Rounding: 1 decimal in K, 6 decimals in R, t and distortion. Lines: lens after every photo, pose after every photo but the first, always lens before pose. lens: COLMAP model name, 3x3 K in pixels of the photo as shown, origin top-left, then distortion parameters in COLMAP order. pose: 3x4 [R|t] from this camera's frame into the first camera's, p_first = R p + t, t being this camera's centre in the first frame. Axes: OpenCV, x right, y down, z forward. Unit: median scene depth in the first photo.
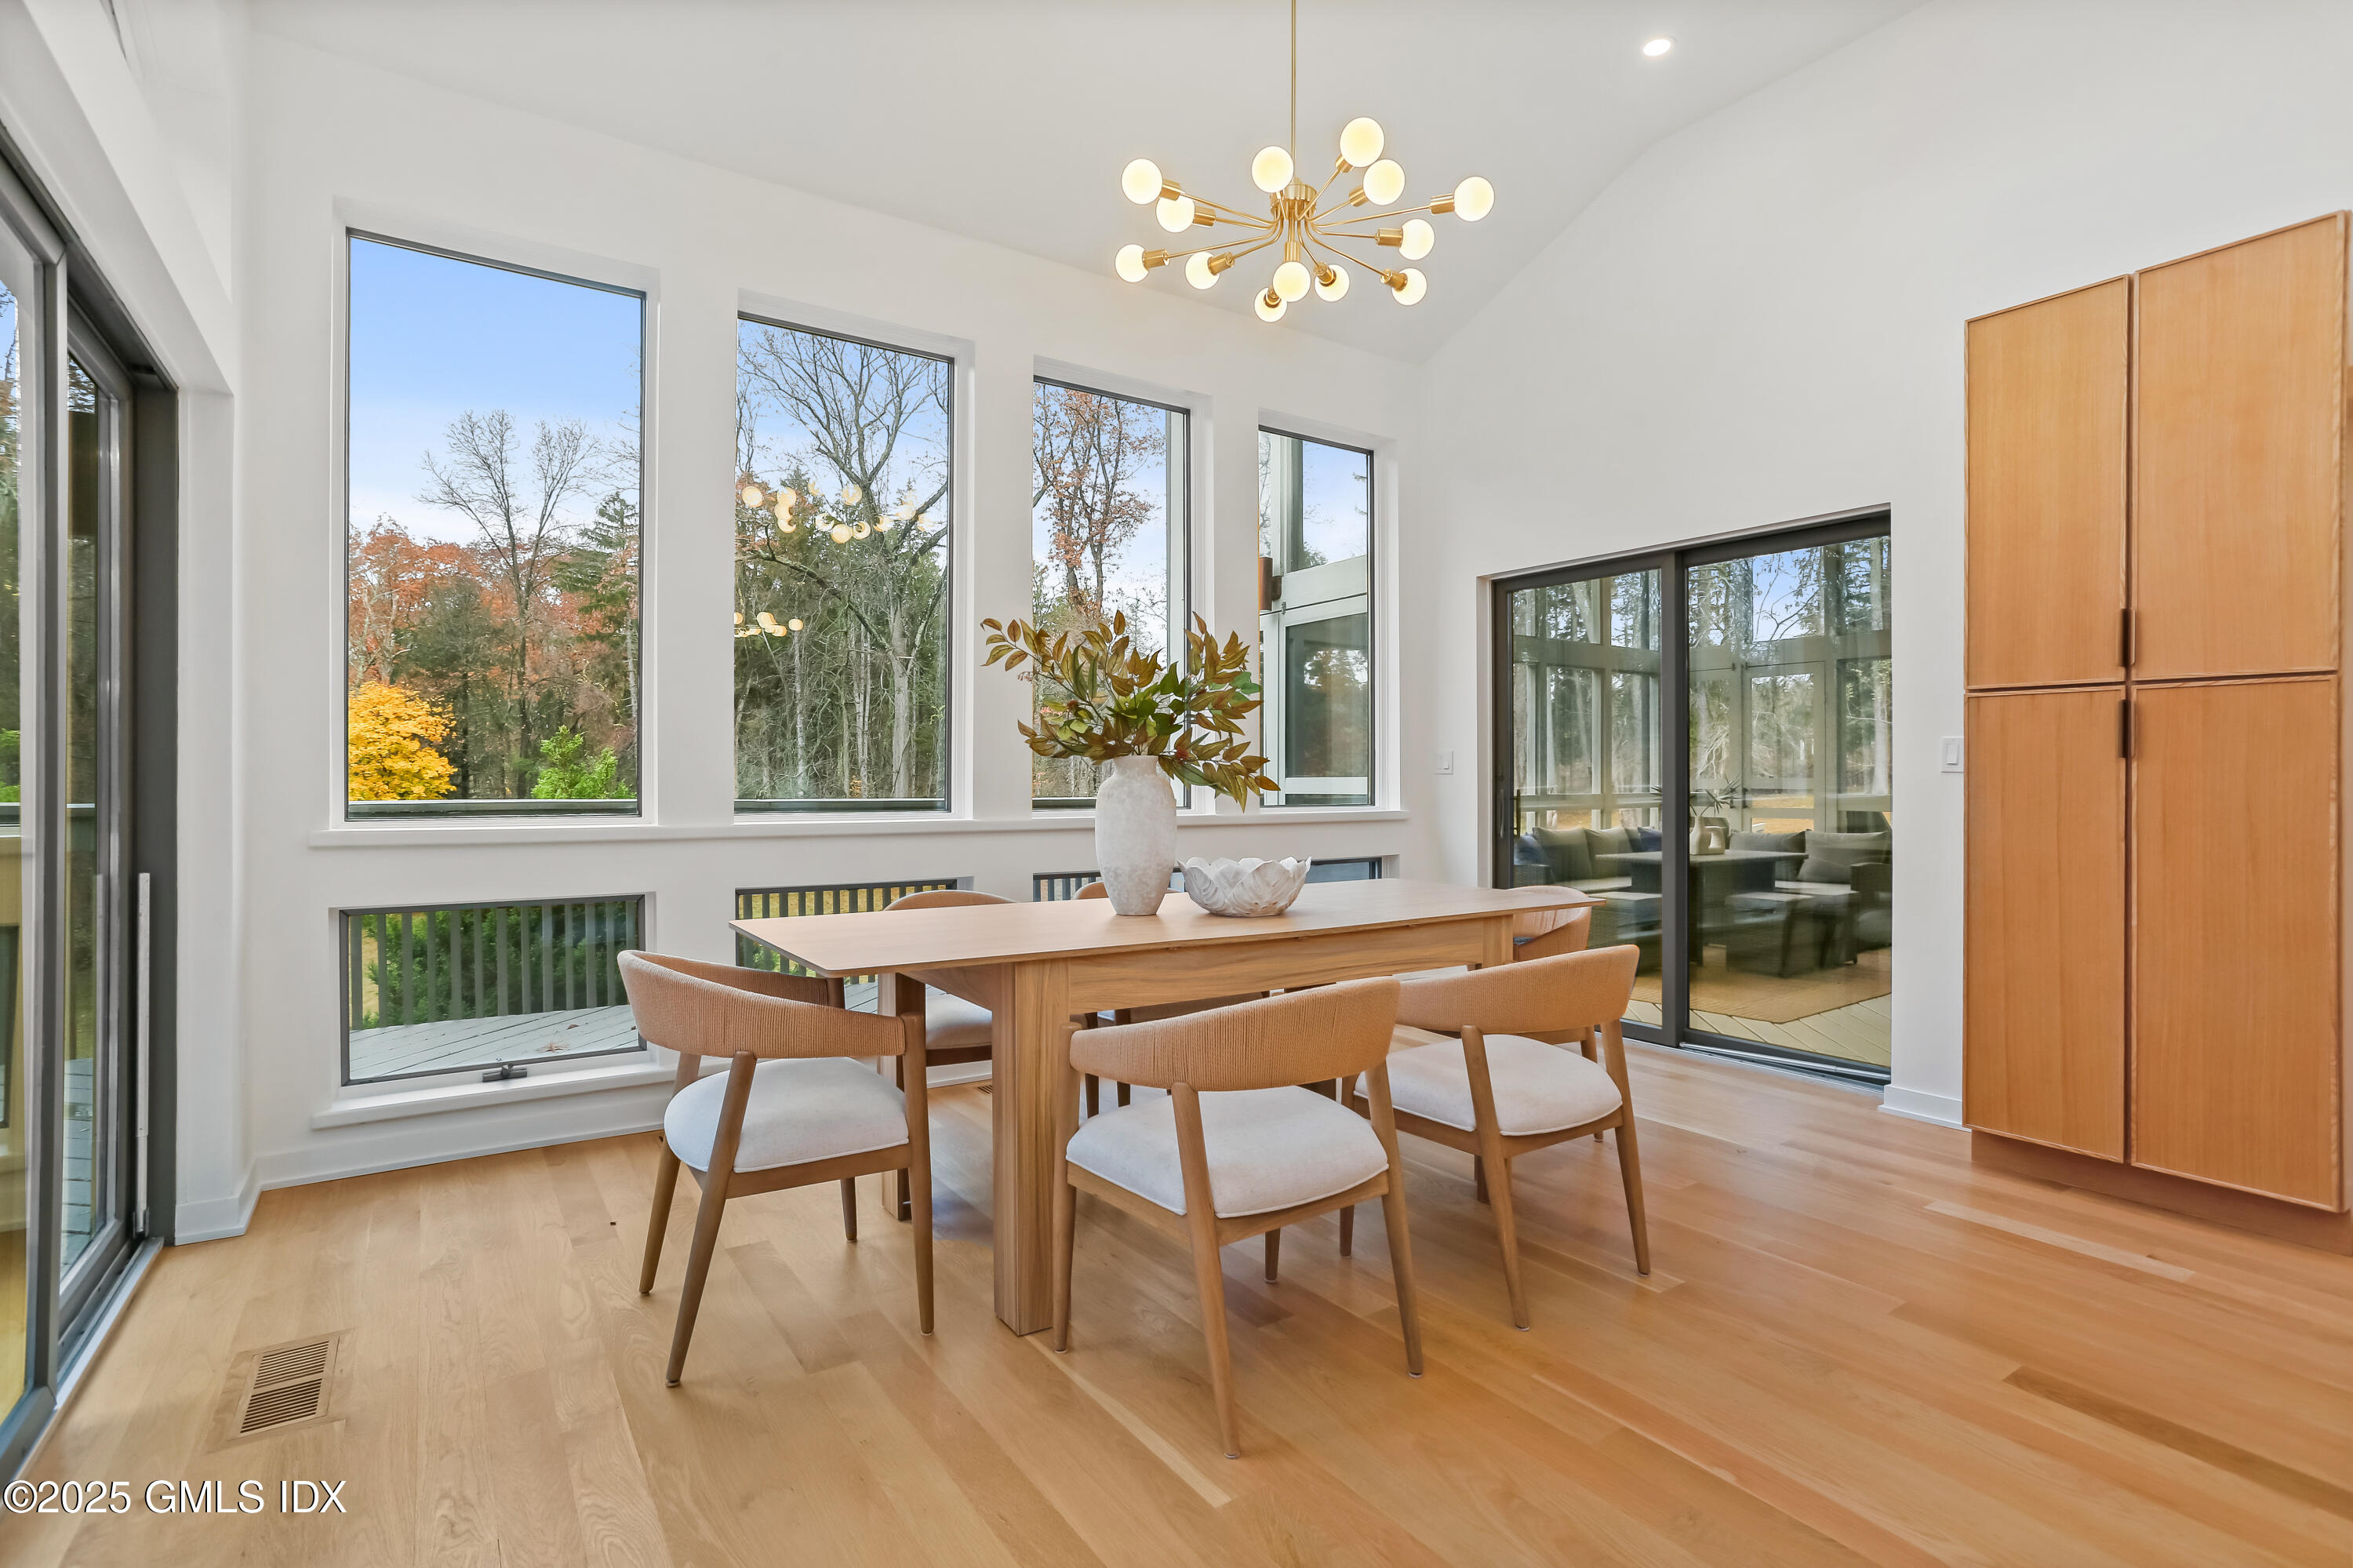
lens RADIAL K [[1135.4, 0, 1164.1], [0, 1135.4, 783.6], [0, 0, 1]] dist [-0.029964, 0.012235]
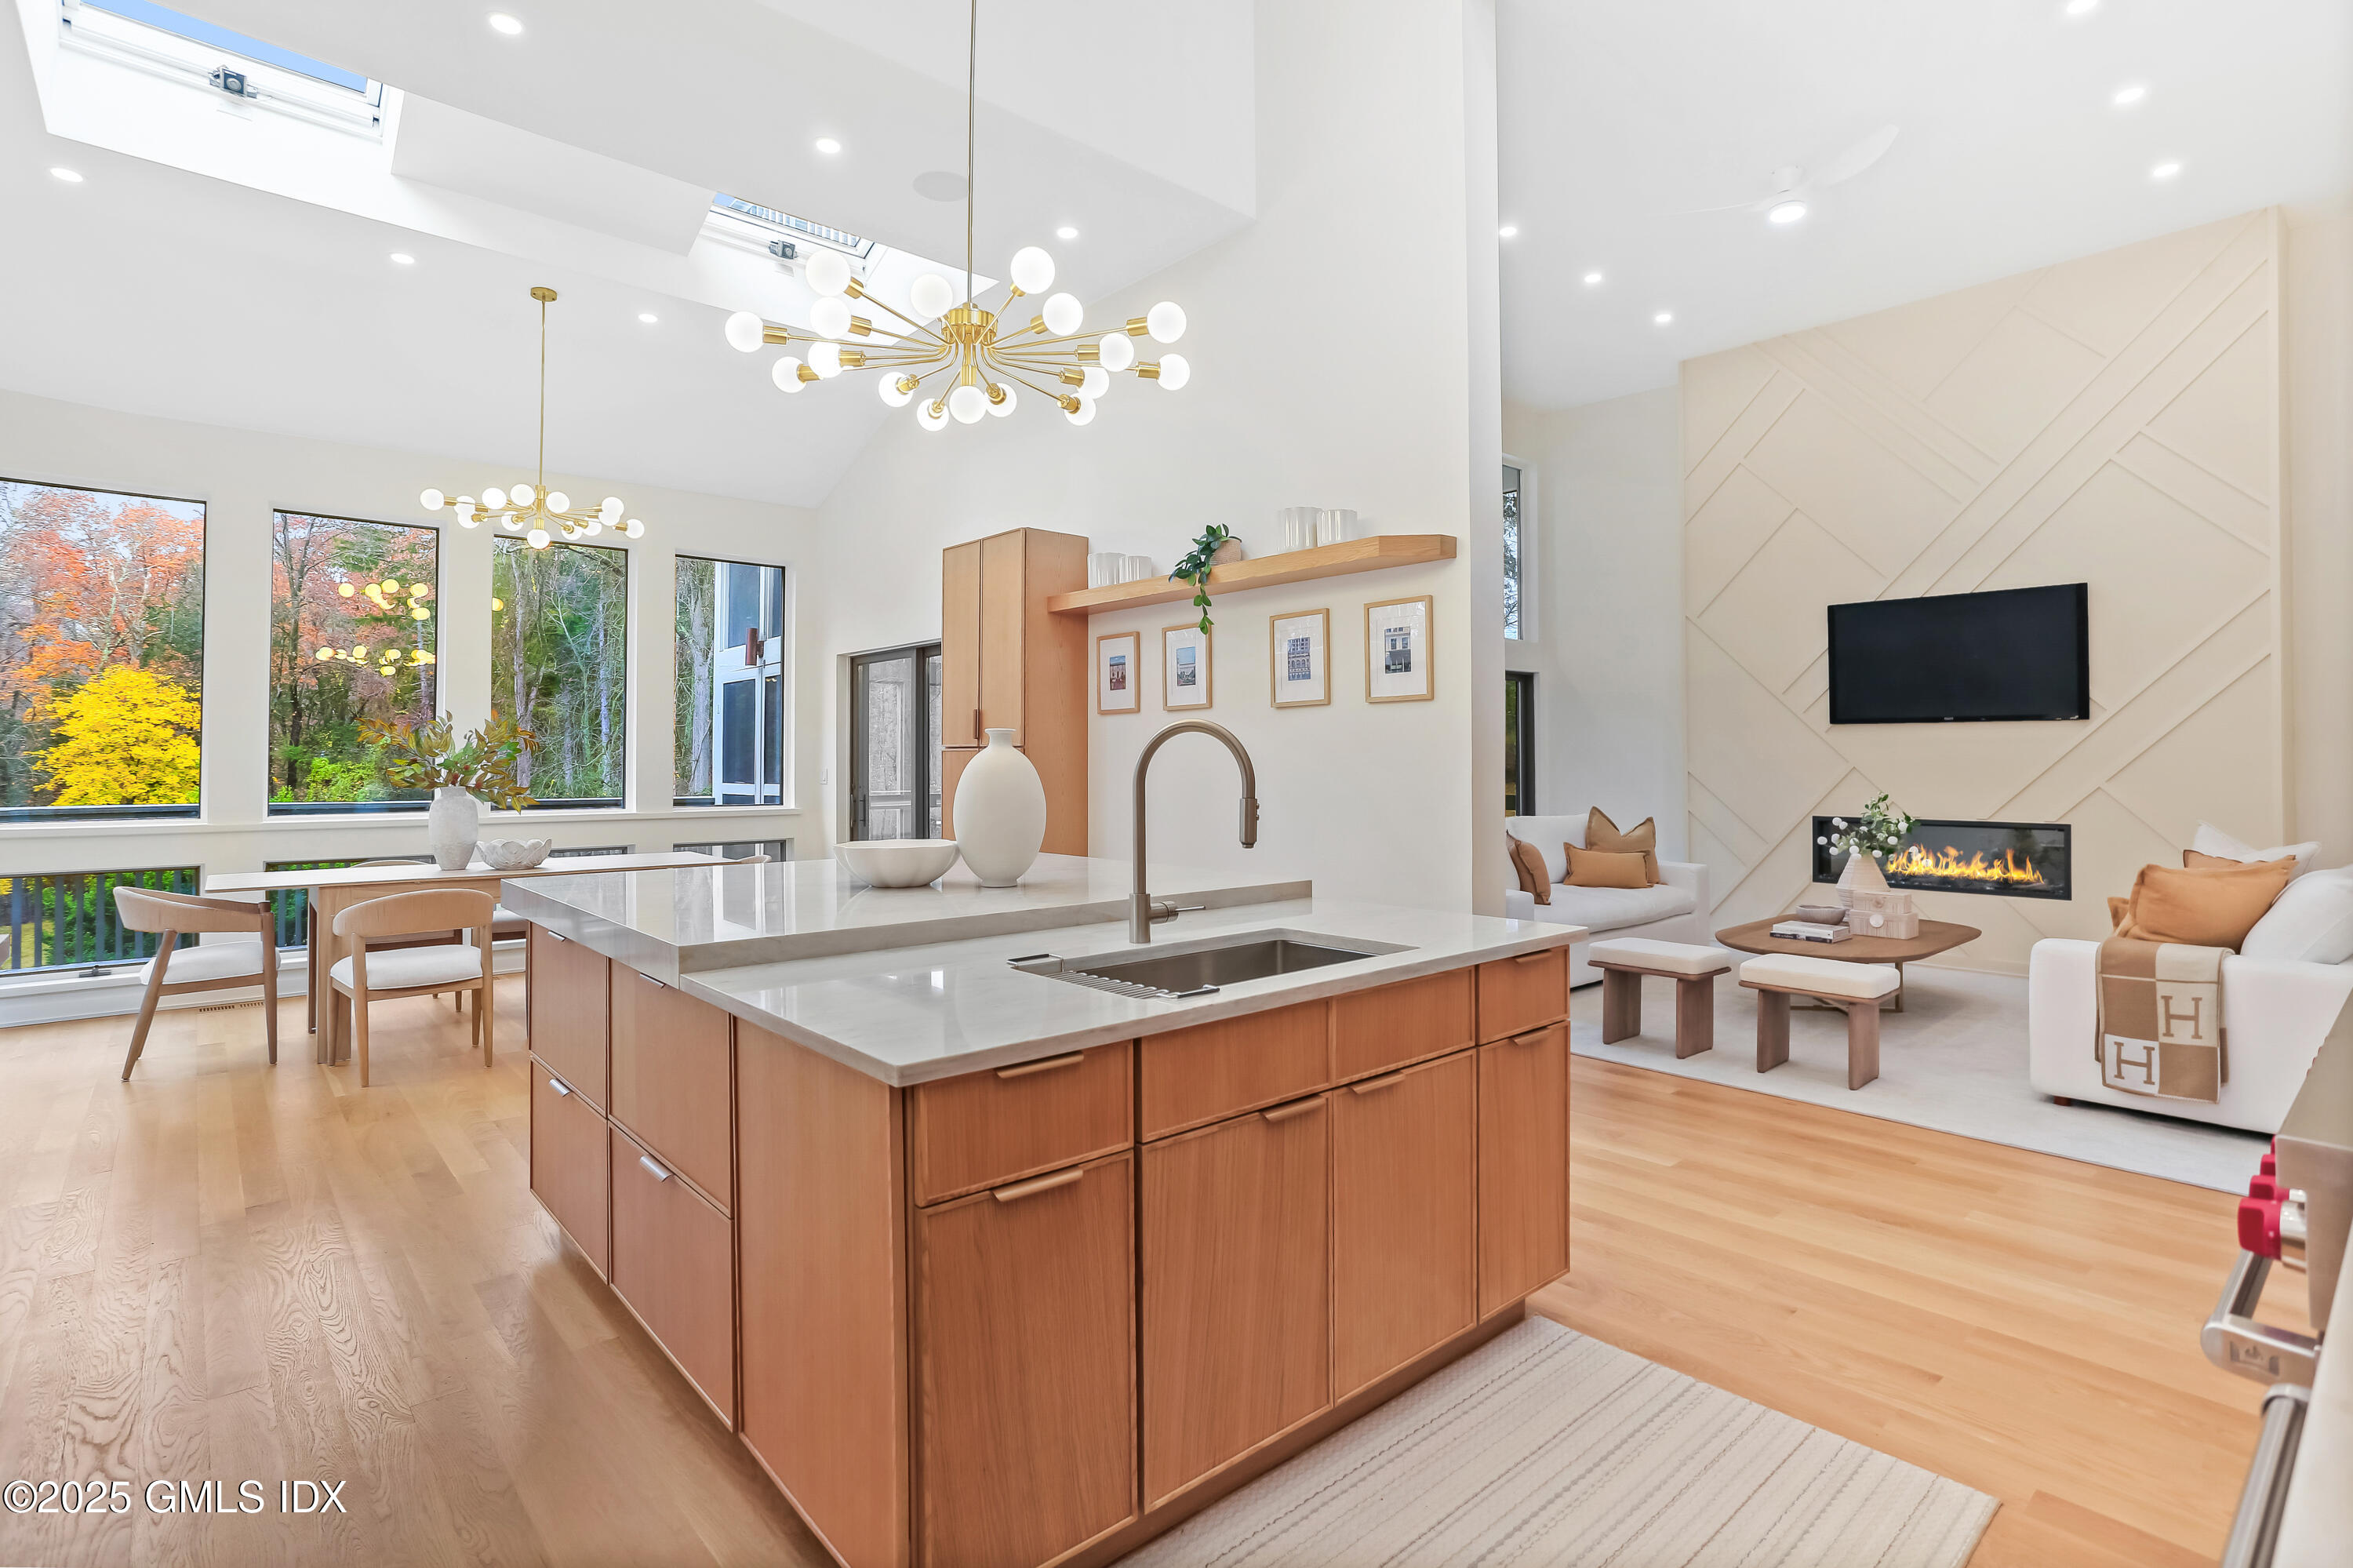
lens RADIAL K [[1135.4, 0, 1157.9], [0, 1135.4, 745.9], [0, 0, 1]] dist [-0.029964, 0.012235]
pose [[0.991453, -0.000171, 0.130467, 0.372706], [0.002771, 0.999801, -0.019744, -0.020900], [-0.130437, 0.019937, 0.991256, -0.419988]]
